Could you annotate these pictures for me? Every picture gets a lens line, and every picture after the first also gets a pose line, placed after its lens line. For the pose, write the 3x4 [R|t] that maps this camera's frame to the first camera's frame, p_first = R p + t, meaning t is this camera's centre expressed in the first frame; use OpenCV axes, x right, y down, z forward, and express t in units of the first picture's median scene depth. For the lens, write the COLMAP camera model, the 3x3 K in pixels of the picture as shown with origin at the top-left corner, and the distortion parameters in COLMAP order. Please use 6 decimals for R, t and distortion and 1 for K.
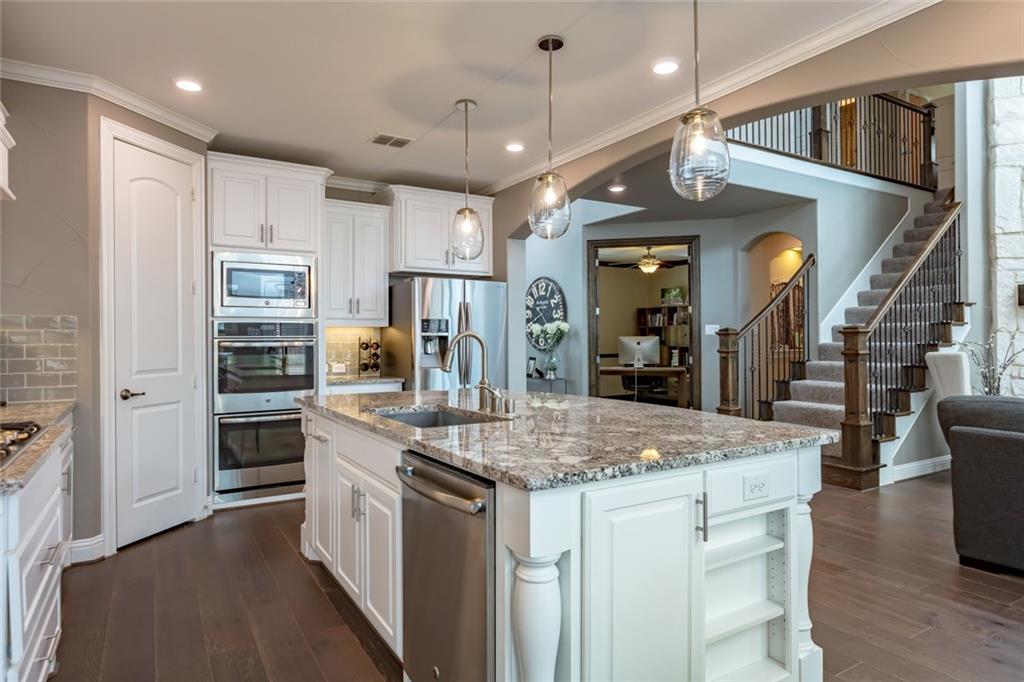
lens RADIAL K [[597.1, 0, 510.9], [0, 597.1, 337.0], [0, 0, 1]] dist [-0.001621, 0.000372]
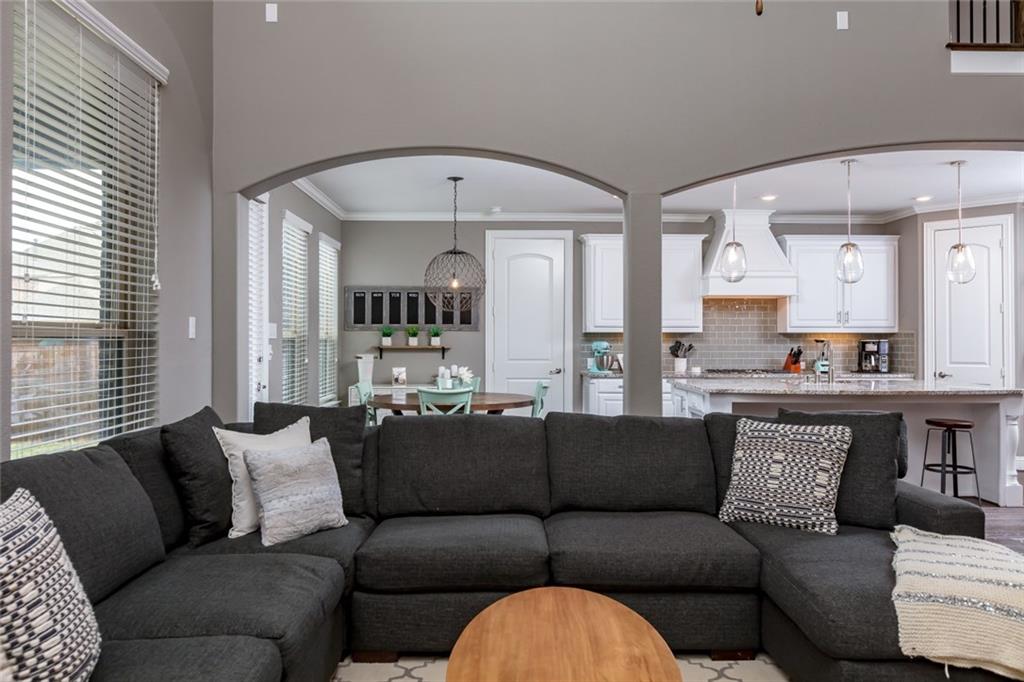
lens RADIAL K [[727.8, 0, 533.6], [0, 727.8, 336.4], [0, 0, 1]] dist [-0.004082, -0.003385]
pose [[-0.494317, -0.001888, -0.869279, 0.915443], [0.002387, 0.999991, -0.003529, -0.005804], [0.869278, -0.003820, -0.494308, 0.519257]]
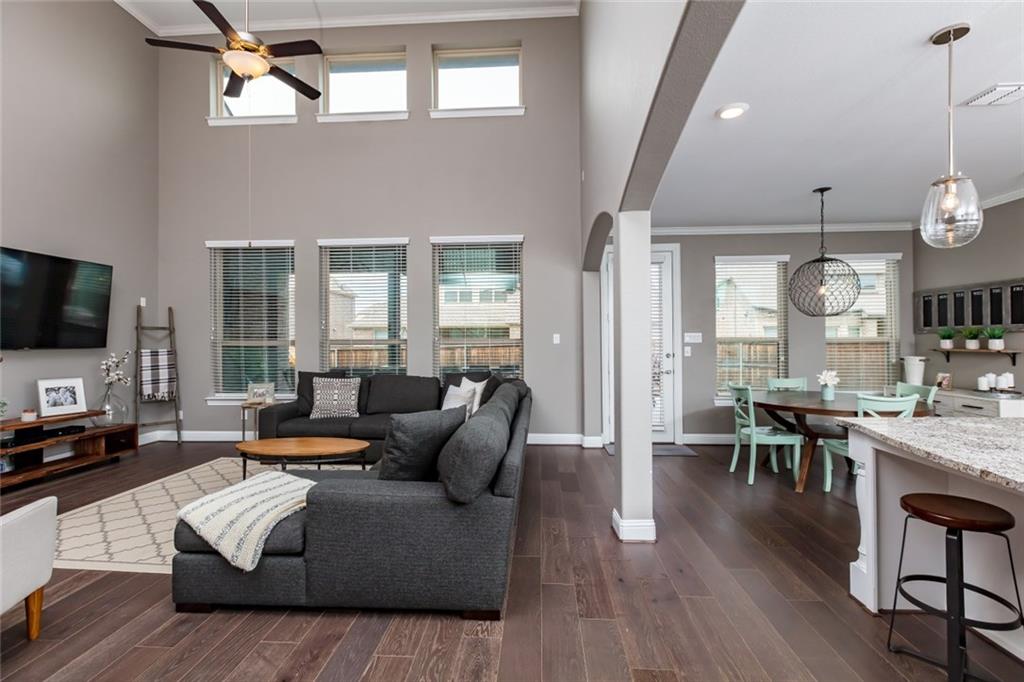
lens RADIAL K [[458.3, 0, 506.3], [0, 458.3, 335.2], [0, 0, 1]] dist [0.004664, -0.002459]
pose [[-0.819660, 0.015480, 0.572641, 0.161525], [0.008047, 0.999847, -0.015511, -0.010764], [-0.572794, -0.008106, -0.819660, 0.714576]]
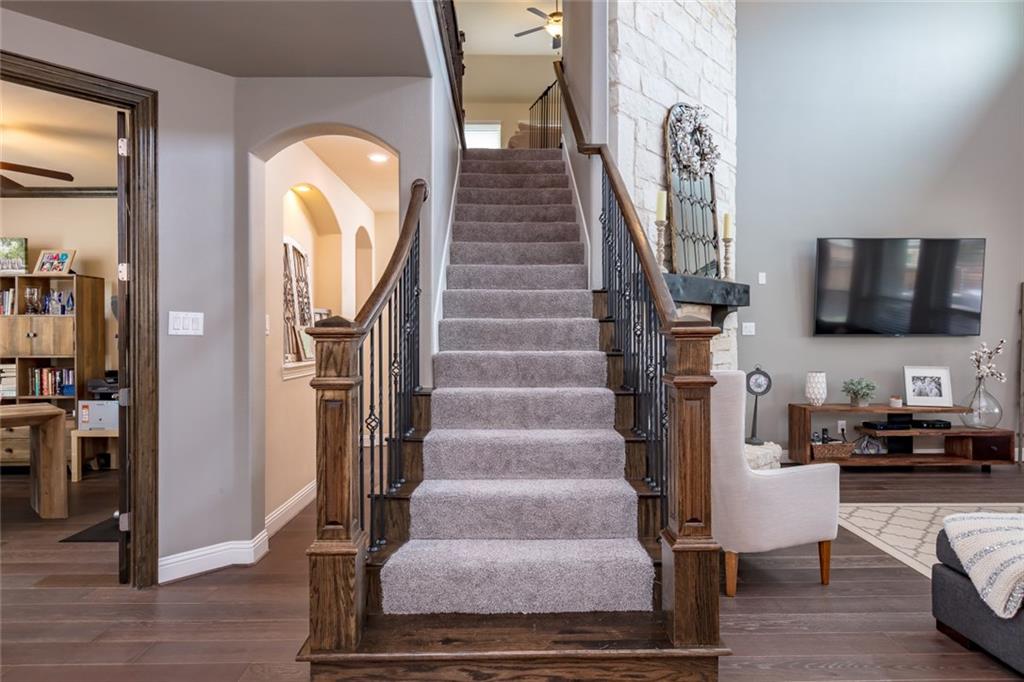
lens RADIAL K [[597.1, 0, 516.0], [0, 597.1, 335.0], [0, 0, 1]] dist [-0.001621, 0.000372]
pose [[0.491924, 0.005299, 0.870622, 0.087743], [-0.002873, 0.999986, -0.004463, -0.002685], [-0.870633, -0.000306, 0.491932, 0.625746]]
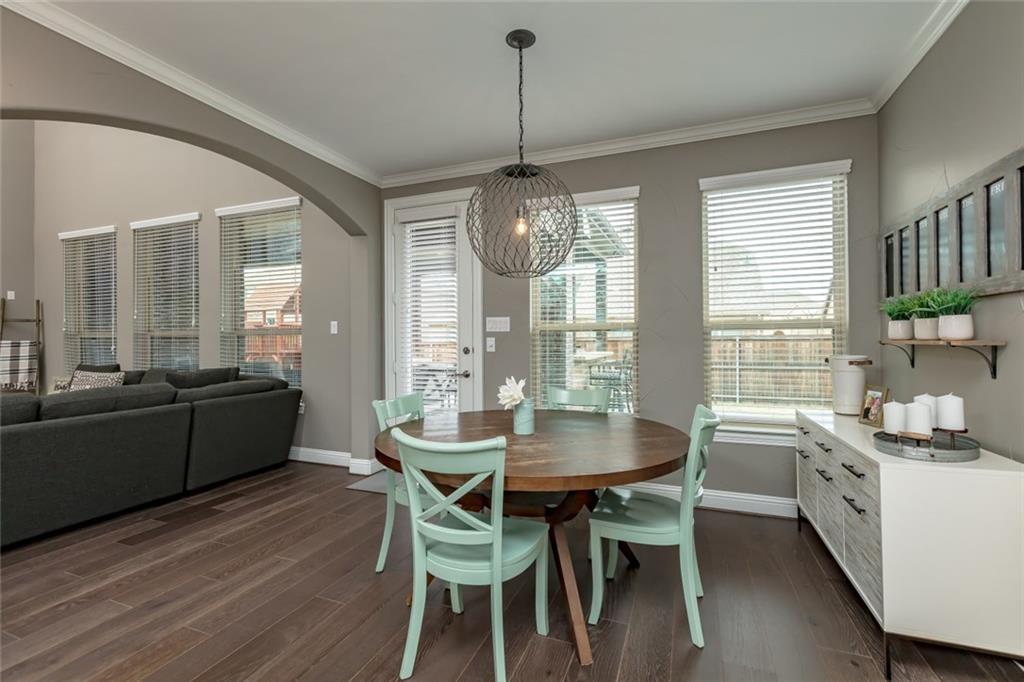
lens RADIAL K [[458.3, 0, 505.5], [0, 458.3, 335.1], [0, 0, 1]] dist [0.004664, -0.002459]
pose [[-0.605362, 0.016886, 0.795771, -0.086870], [0.004257, 0.999829, -0.017977, 0.006292], [-0.795939, -0.007495, -0.605330, 0.177760]]
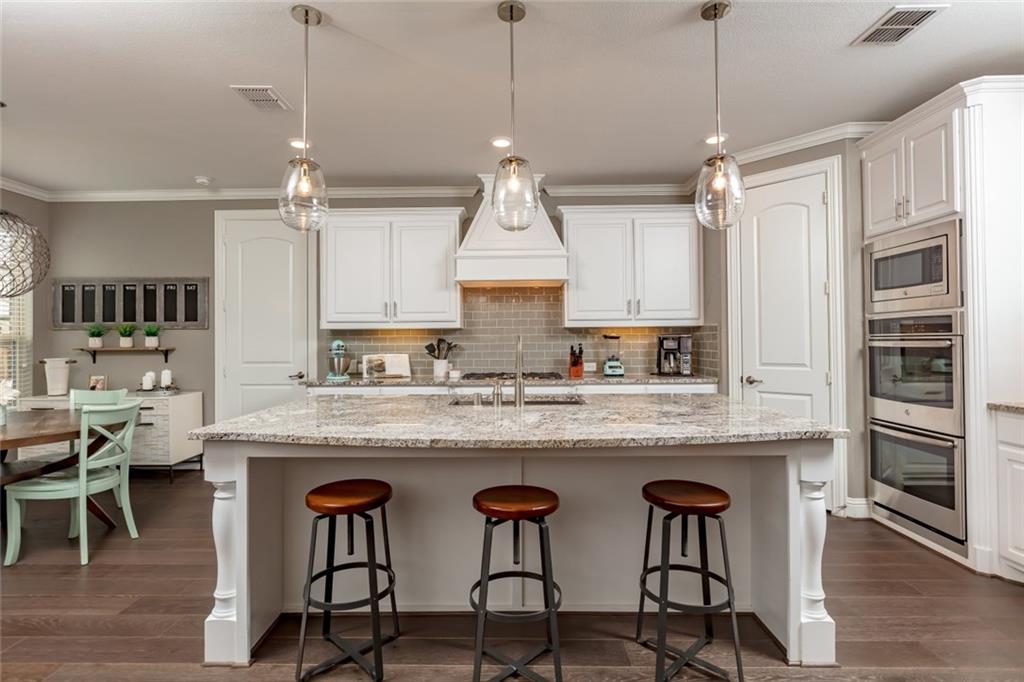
lens RADIAL K [[505.4, 0, 519.0], [0, 505.4, 335.6], [0, 0, 1]] dist [-0.003263, 0.001495]
pose [[-0.524641, 0.001644, -0.851322, 0.293557], [0.012179, 0.999910, -0.005575, -0.000907], [0.851237, -0.013294, -0.524614, 0.590221]]
